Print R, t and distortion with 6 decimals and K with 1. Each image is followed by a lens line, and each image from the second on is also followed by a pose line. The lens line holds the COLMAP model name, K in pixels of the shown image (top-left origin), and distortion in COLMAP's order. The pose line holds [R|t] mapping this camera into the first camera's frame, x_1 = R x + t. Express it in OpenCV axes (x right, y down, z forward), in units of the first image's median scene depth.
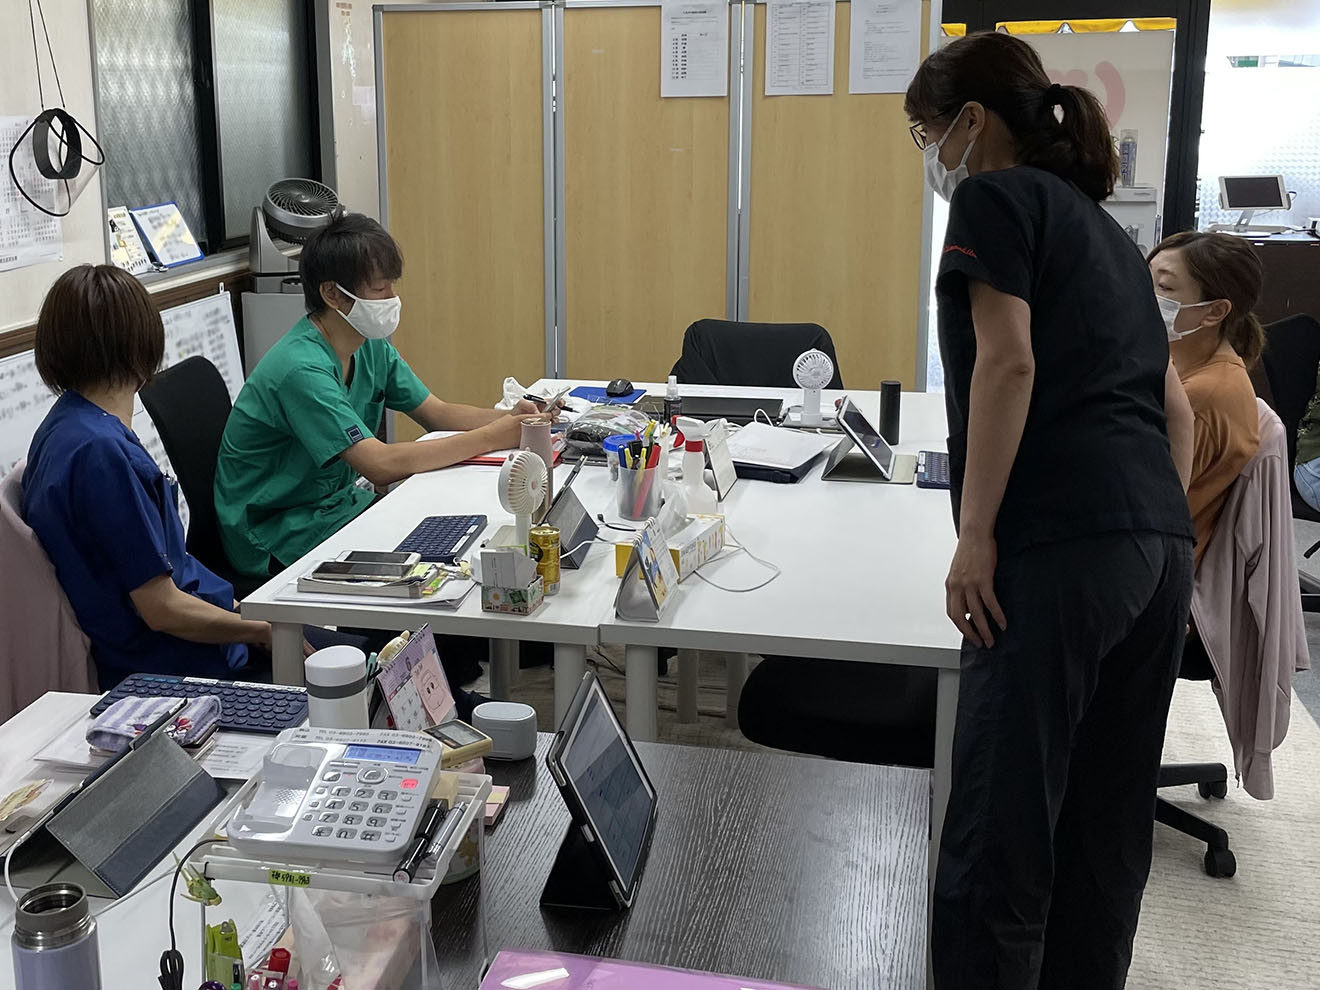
lens RADIAL K [[1477.3, 0, 660.0], [0, 1477.3, 495.0], [0, 0, 1]] dist [-0.007188, -0.016605]
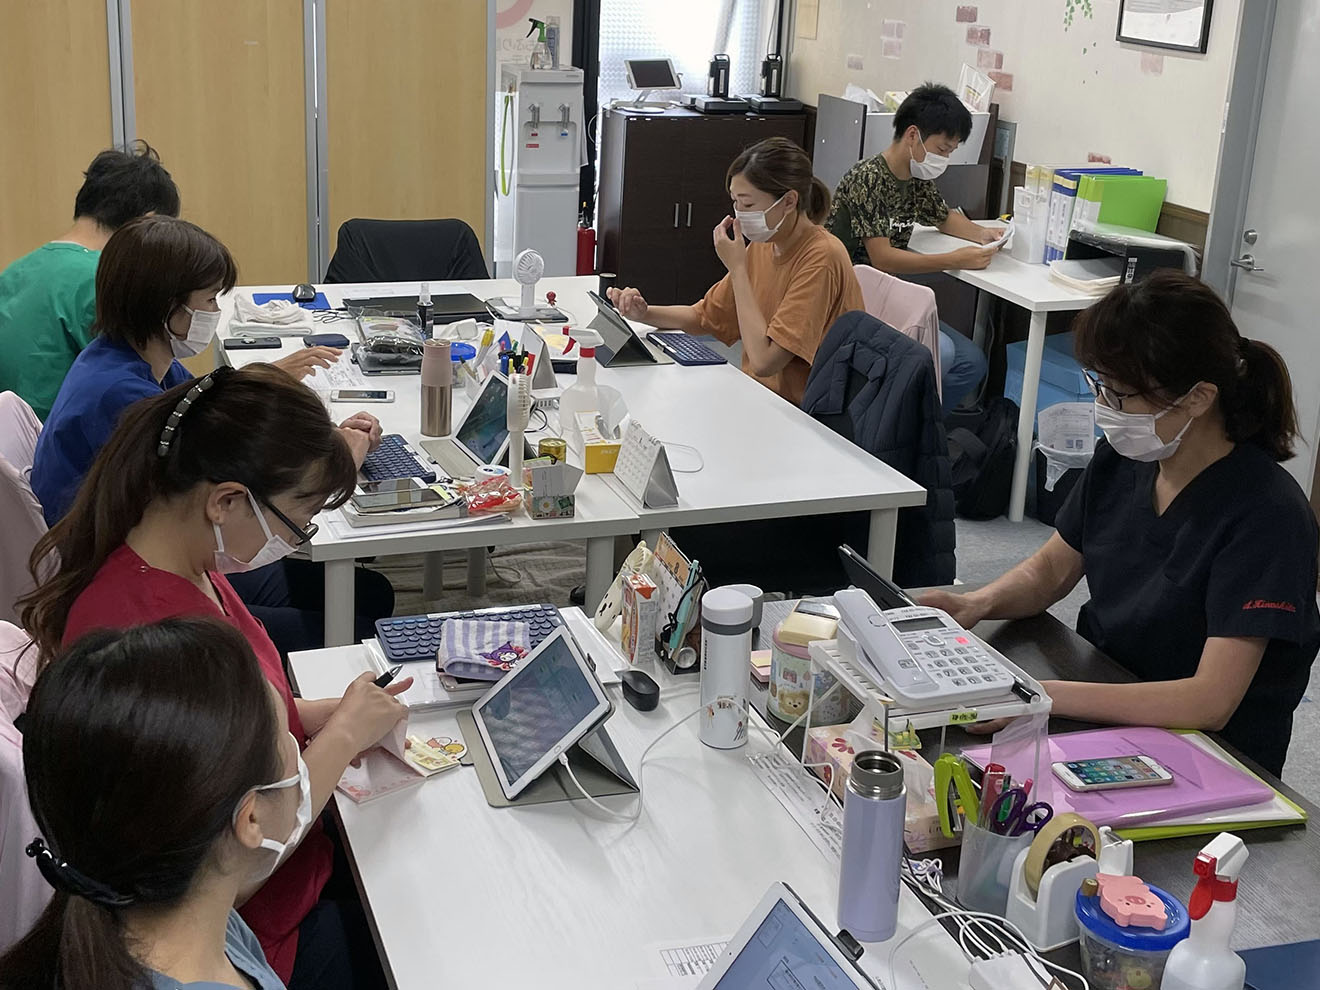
lens RADIAL K [[1477.3, 0, 660.0], [0, 1477.3, 495.0], [0, 0, 1]] dist [-0.007188, -0.016605]
pose [[0.842250, -0.141314, 0.520235, -0.330011], [0.084631, 0.987726, 0.131284, -0.042362], [-0.532402, -0.066546, 0.843872, -0.002414]]
